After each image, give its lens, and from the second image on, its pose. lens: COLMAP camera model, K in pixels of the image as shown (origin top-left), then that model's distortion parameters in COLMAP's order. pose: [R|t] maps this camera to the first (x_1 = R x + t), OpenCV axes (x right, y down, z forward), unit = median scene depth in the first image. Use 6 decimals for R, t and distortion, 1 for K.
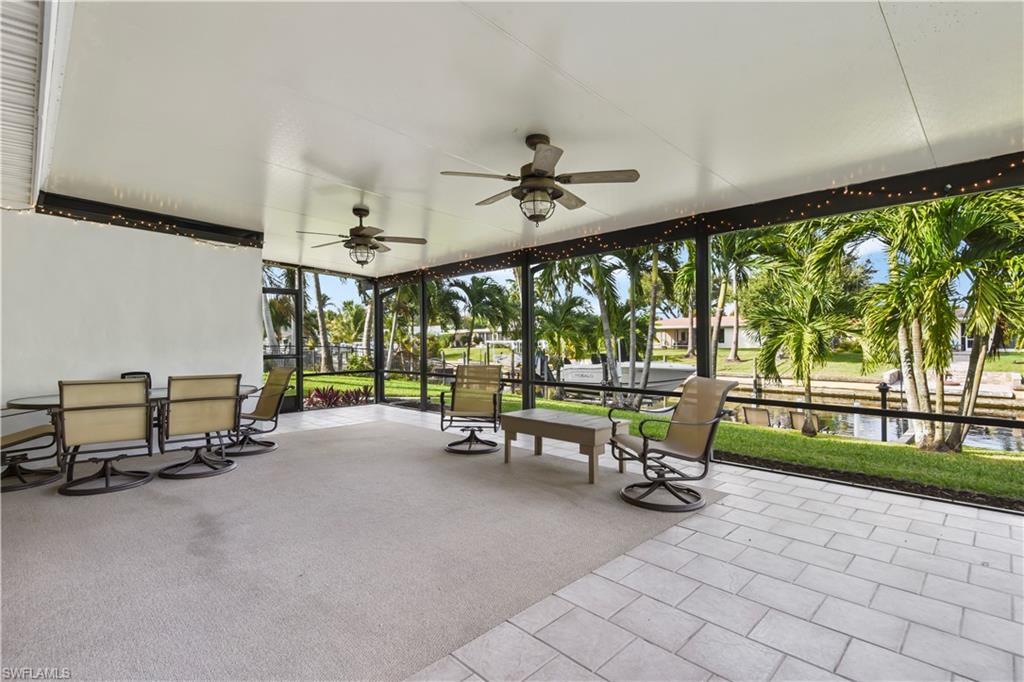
lens RADIAL K [[471.6, 0, 514.2], [0, 471.6, 342.7], [0, 0, 1]] dist [0.004858, -0.000897]
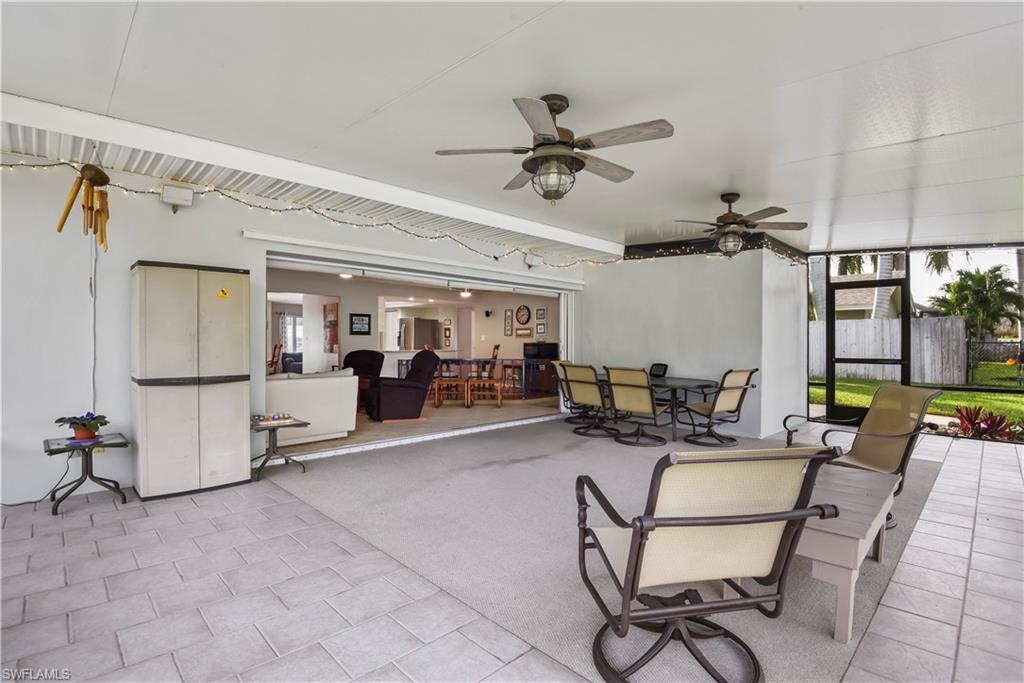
lens RADIAL K [[478.2, 0, 511.1], [0, 478.2, 344.3], [0, 0, 1]] dist [-0.039882, -0.000764]
pose [[0.003705, 0.010349, -0.999940, 0.639297], [-0.010246, 0.999894, 0.010310, -0.004528], [0.999941, 0.010207, 0.003810, 0.658641]]
